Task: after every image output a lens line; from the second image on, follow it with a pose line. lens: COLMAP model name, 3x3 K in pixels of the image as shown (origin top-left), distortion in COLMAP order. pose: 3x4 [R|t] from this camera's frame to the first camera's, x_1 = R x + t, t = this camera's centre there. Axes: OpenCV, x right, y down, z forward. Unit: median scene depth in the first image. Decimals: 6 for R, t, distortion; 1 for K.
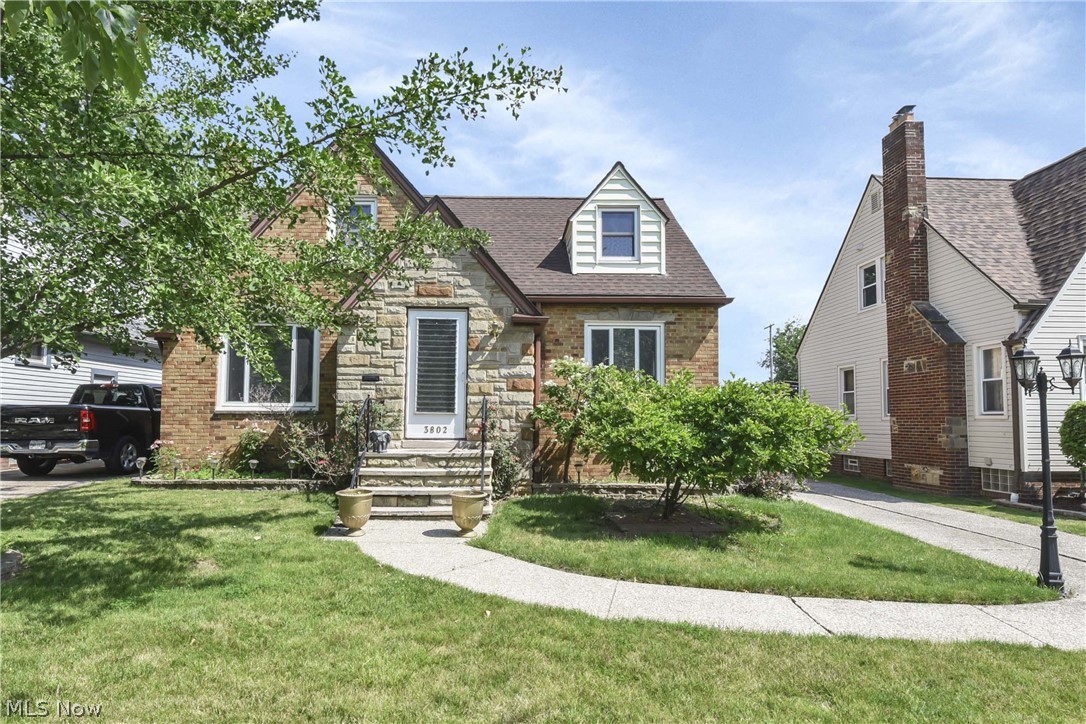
lens RADIAL K [[543.4, 0, 516.0], [0, 543.4, 392.0], [0, 0, 1]] dist [0.000246, 0.000245]
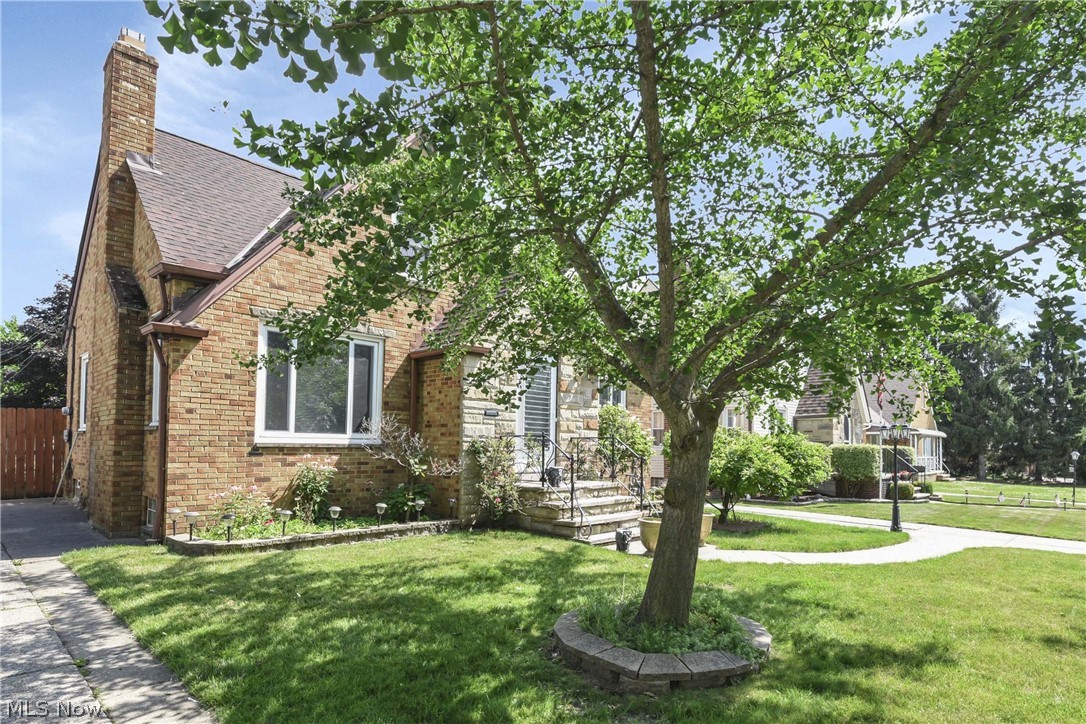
lens RADIAL K [[563.3, 0, 542.8], [0, 563.3, 432.3], [0, 0, 1]] dist [-0.006933, -0.000334]
pose [[0.716719, 0.021848, 0.697020, -0.904744], [-0.043788, 0.998947, 0.013713, -0.008761], [-0.695986, -0.040350, 0.716920, 0.199228]]
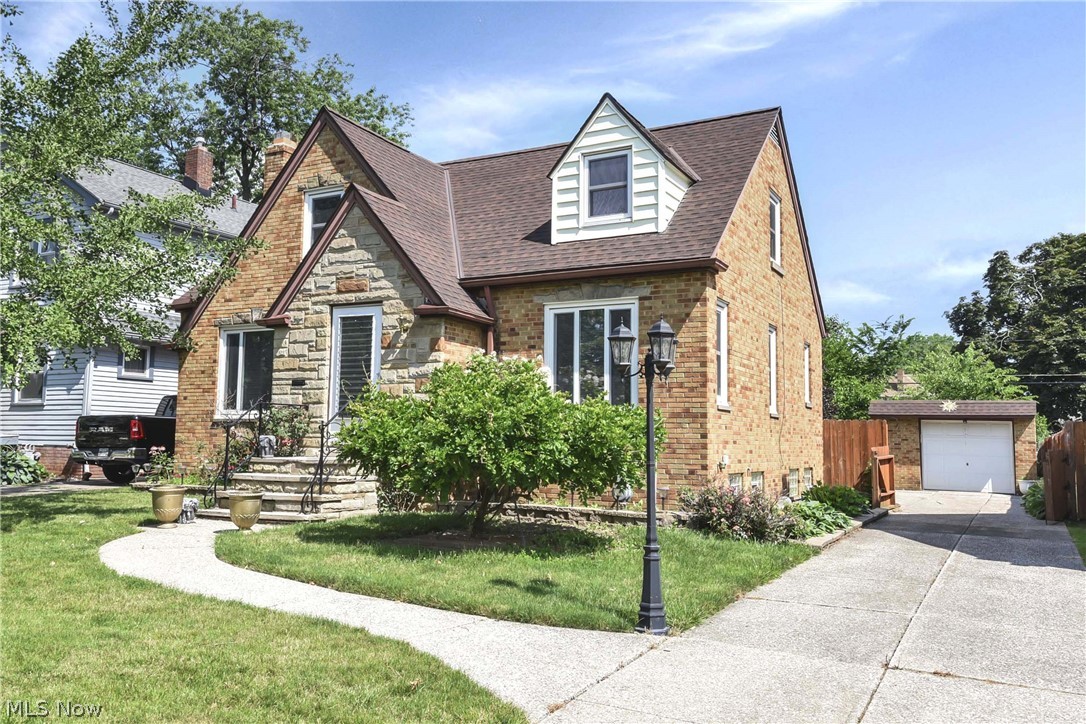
lens RADIAL K [[834.5, 0, 538.6], [0, 834.5, 362.7], [0, 0, 1]] dist [0.025637, 0.001963]
pose [[0.886005, -0.038195, -0.462100, 0.778462], [0.017439, 0.998641, -0.049107, 0.018987], [0.463348, 0.035451, 0.885467, -0.104164]]
